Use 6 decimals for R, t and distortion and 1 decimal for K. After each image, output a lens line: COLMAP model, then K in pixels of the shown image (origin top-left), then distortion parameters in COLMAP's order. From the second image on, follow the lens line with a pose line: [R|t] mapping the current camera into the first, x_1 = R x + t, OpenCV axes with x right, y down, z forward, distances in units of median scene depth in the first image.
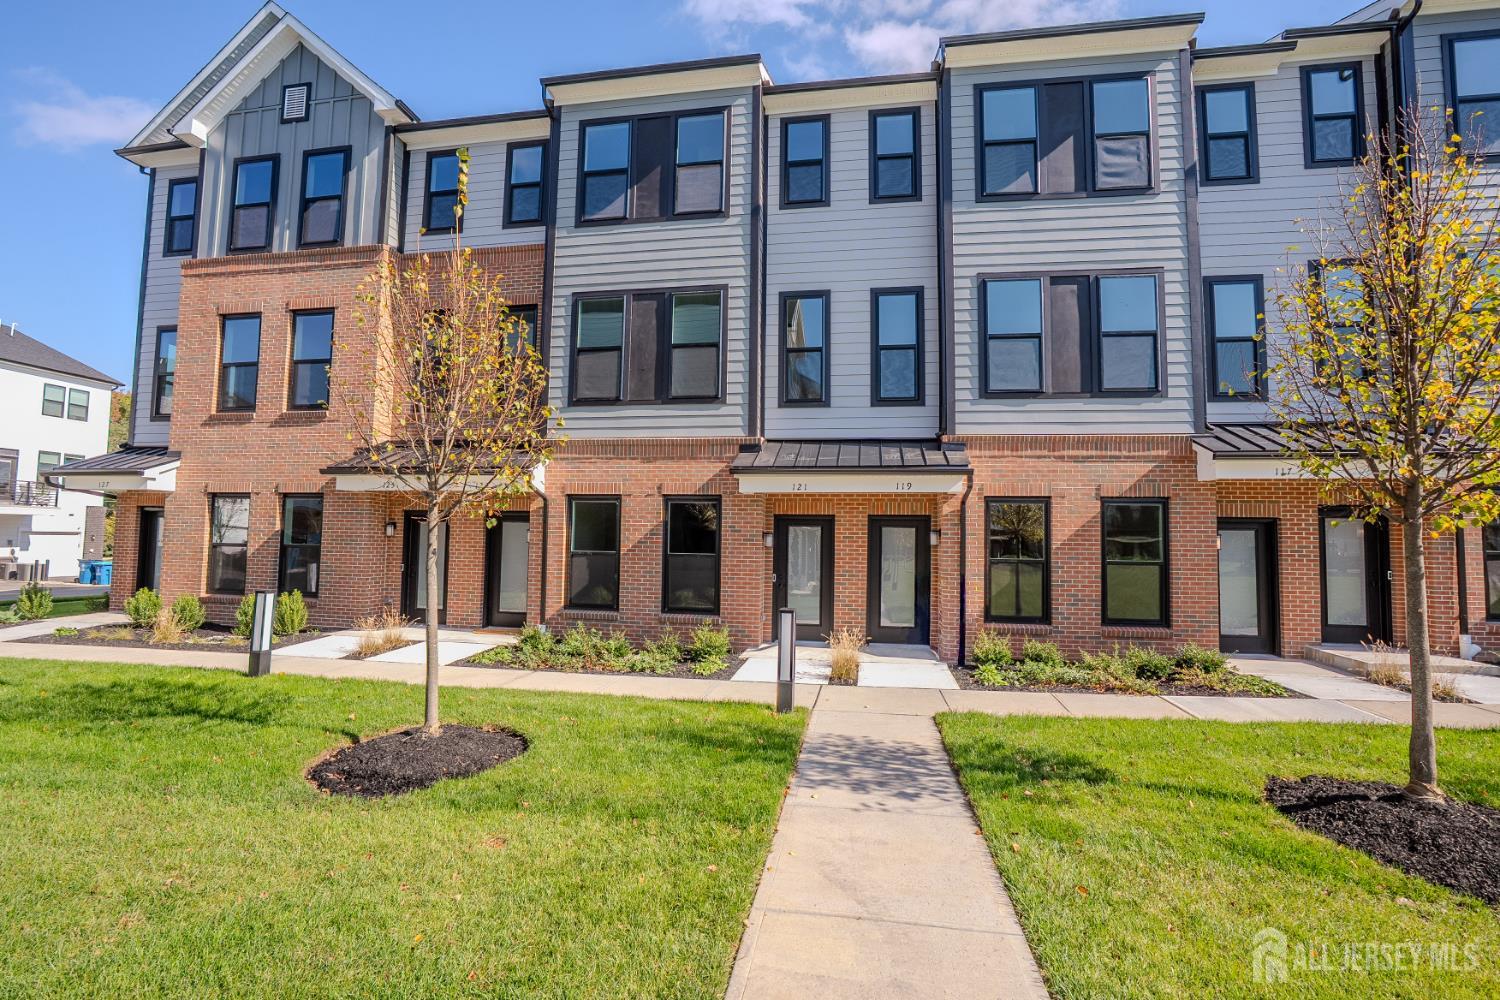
lens RADIAL K [[693.4, 0, 740.1], [0, 693.4, 509.7], [0, 0, 1]] dist [-0.046625, 0.014861]
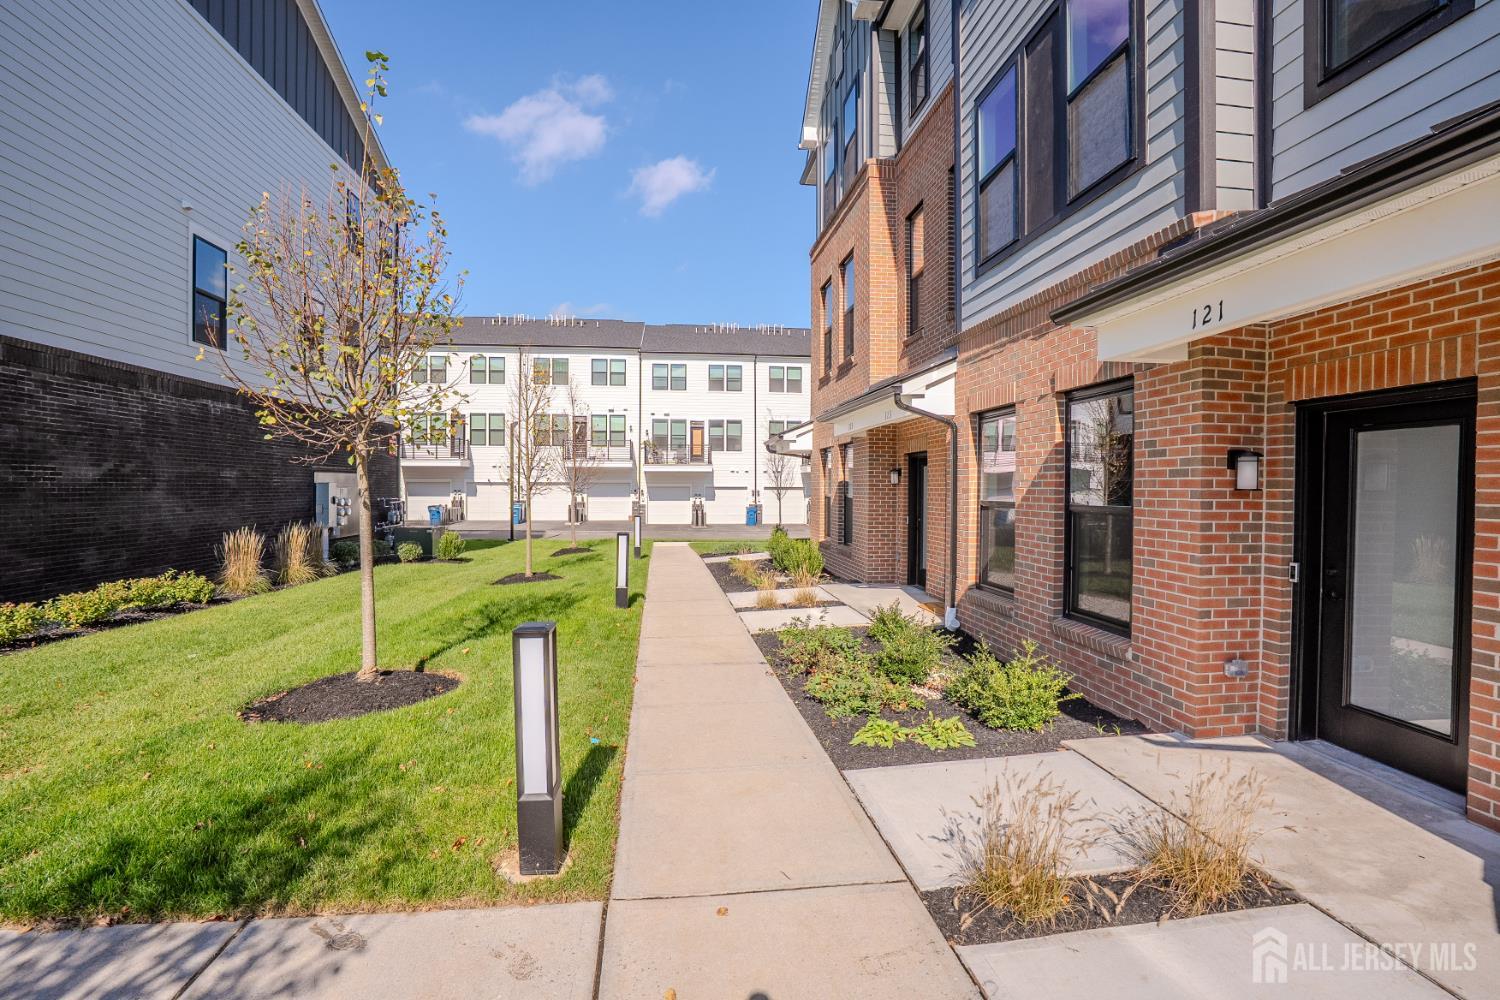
lens RADIAL K [[693.4, 0, 745.5], [0, 693.4, 495.8], [0, 0, 1]] dist [-0.046625, 0.014861]
pose [[0.290838, -0.006350, -0.956751, 0.341525], [0.049317, 0.998748, 0.008363, 0.043661], [0.955501, -0.049616, 0.290787, 0.670093]]
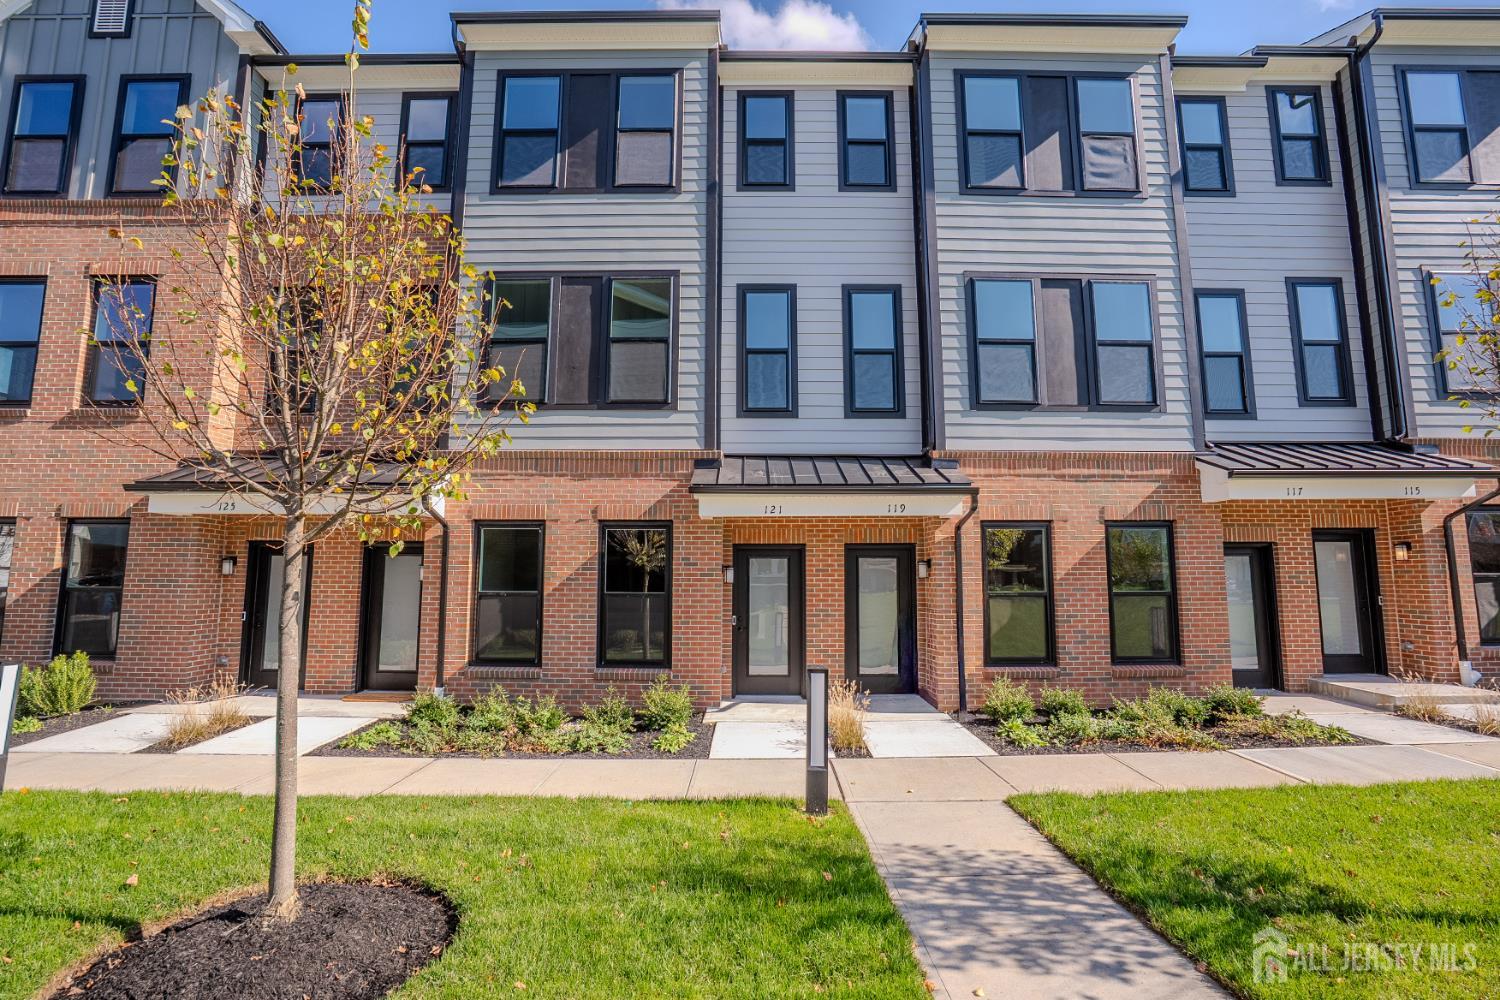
lens RADIAL K [[693.4, 0, 746.3], [0, 693.4, 504.0], [0, 0, 1]] dist [-0.046625, 0.014861]
pose [[0.985039, 0.003968, 0.172288, -0.088018], [0.006471, 0.998178, -0.059982, 0.010380], [-0.172212, 0.060200, 0.983219, 0.189561]]
